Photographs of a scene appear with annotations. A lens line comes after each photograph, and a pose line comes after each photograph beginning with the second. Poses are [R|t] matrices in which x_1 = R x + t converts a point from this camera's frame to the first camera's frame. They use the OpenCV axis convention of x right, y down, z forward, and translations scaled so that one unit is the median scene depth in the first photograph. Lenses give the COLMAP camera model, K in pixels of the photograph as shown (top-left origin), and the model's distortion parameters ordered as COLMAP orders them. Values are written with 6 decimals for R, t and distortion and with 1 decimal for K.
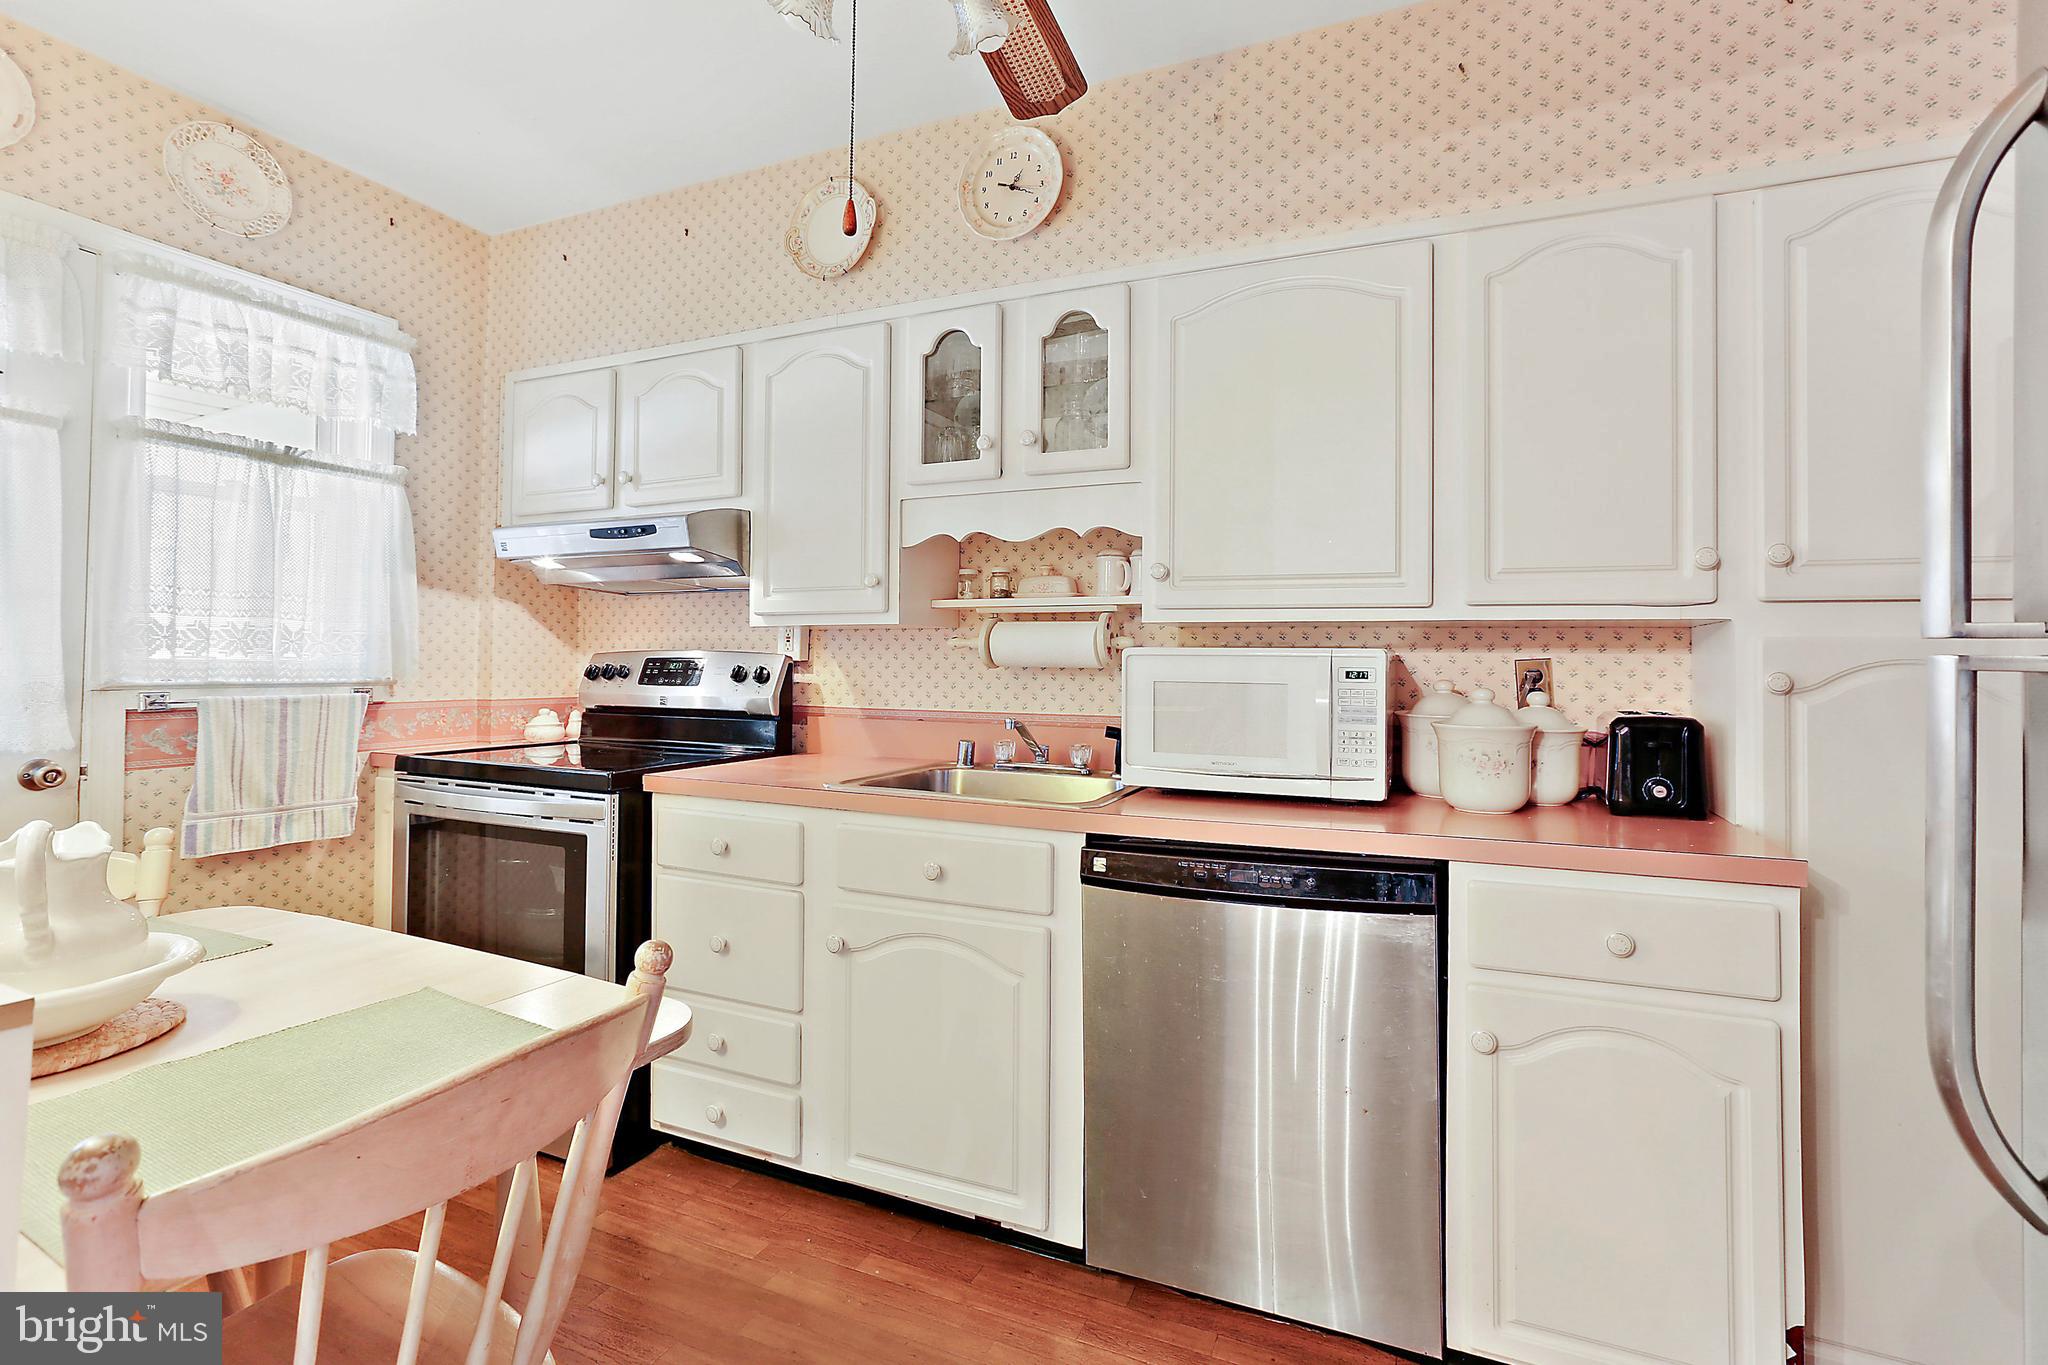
lens RADIAL K [[961.1, 0, 1021.7], [0, 961.1, 664.1], [0, 0, 1]] dist [-0.046360, 0.023503]
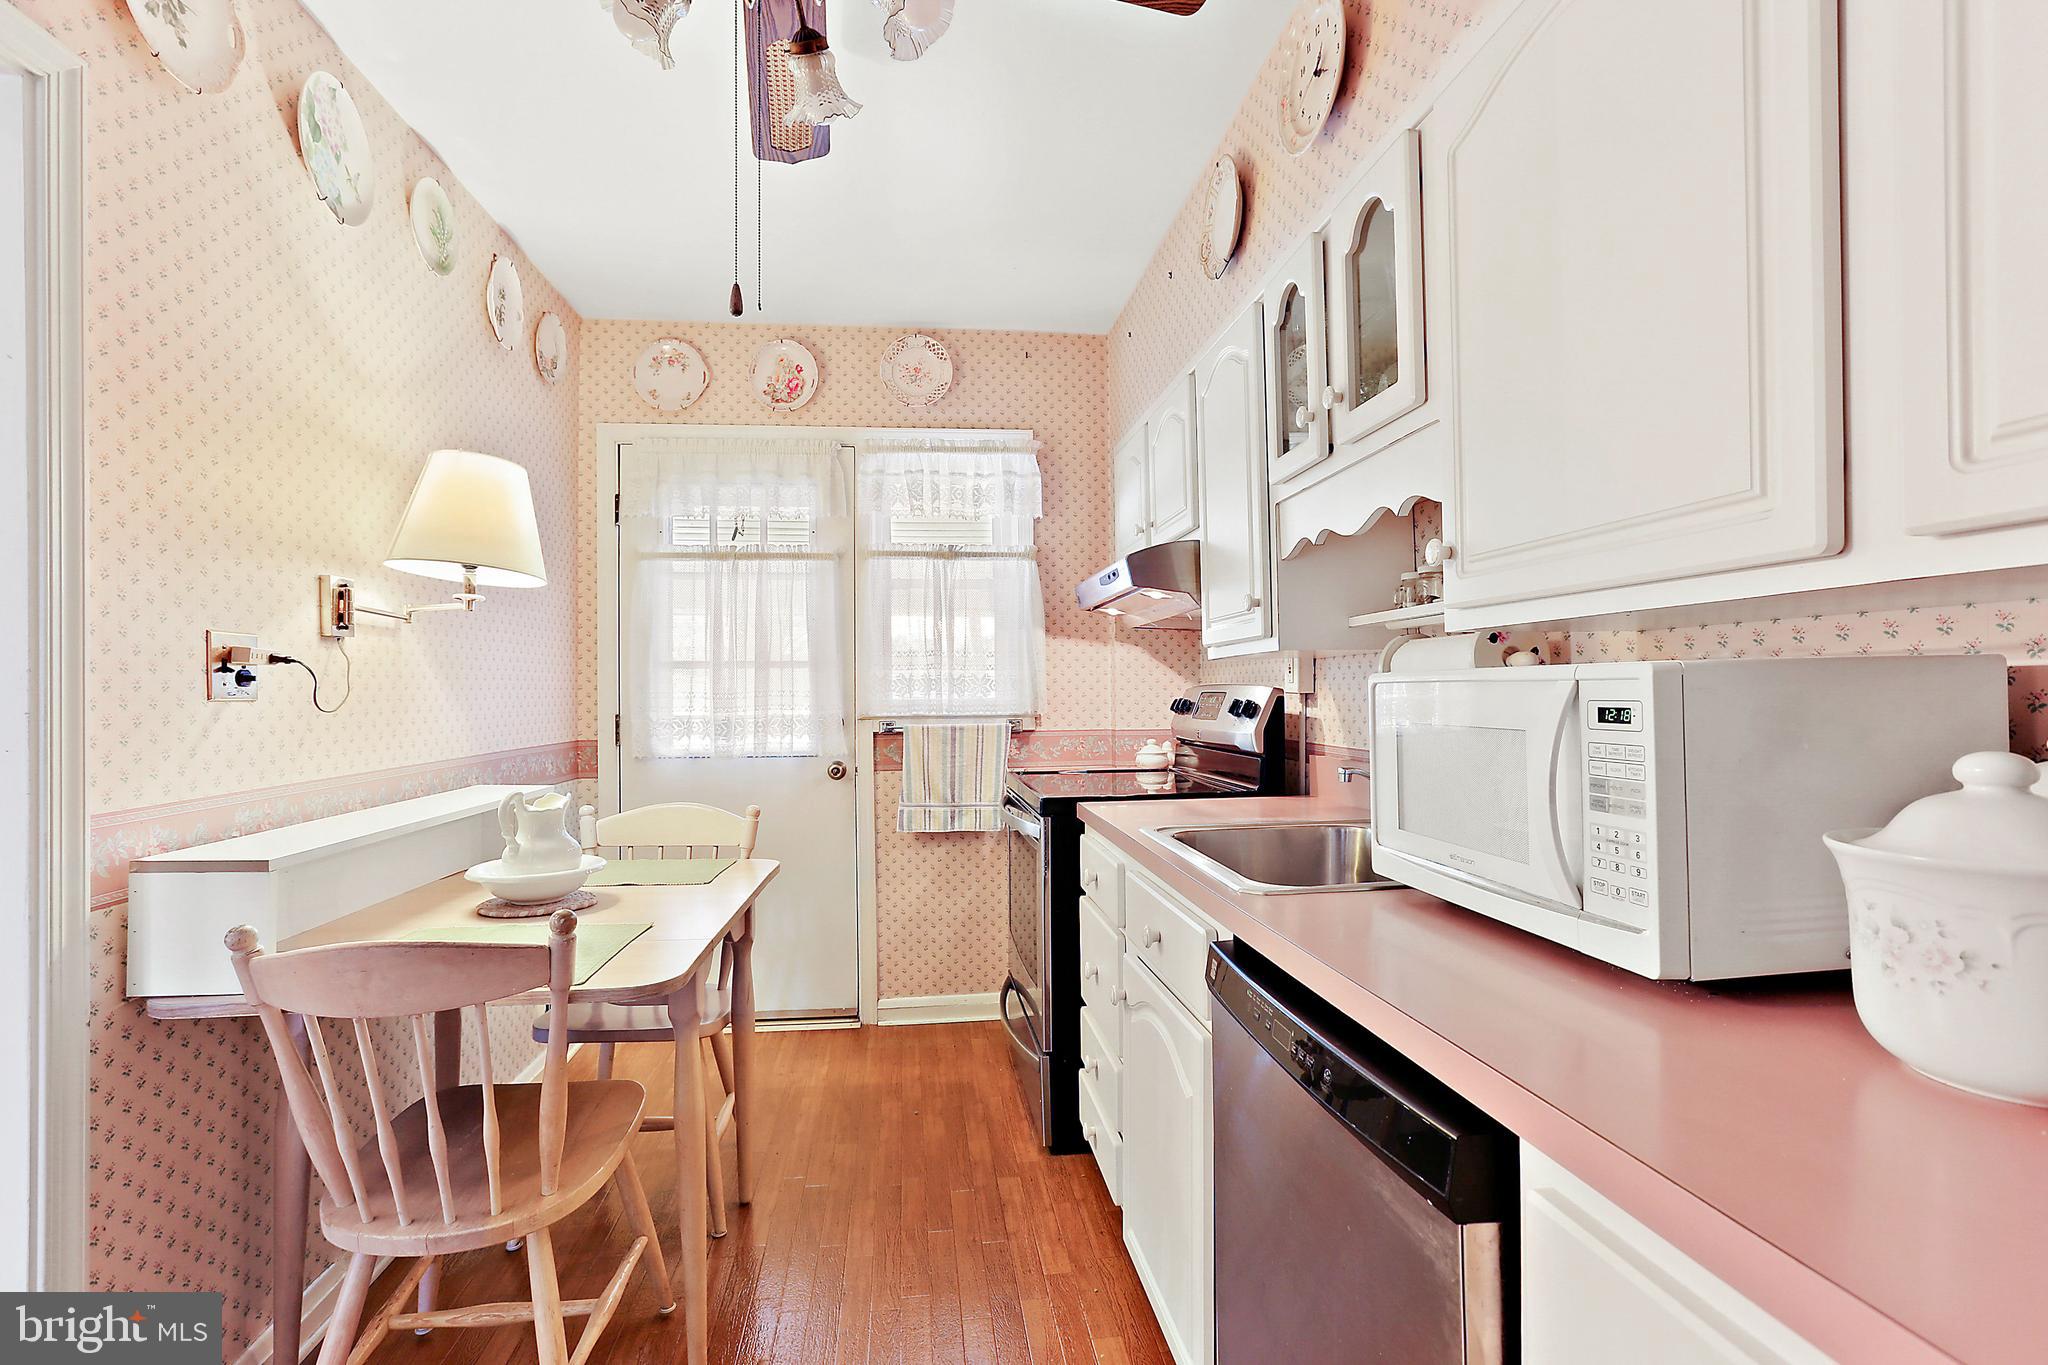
lens RADIAL K [[947.4, 0, 1022.9], [0, 947.4, 695.2], [0, 0, 1]] dist [-0.046243, 0.000123]
pose [[0.496555, -0.011803, -0.867925, 0.475391], [0.013856, 0.999888, -0.005670, -0.000247], [0.867894, -0.009211, 0.496663, 0.388479]]
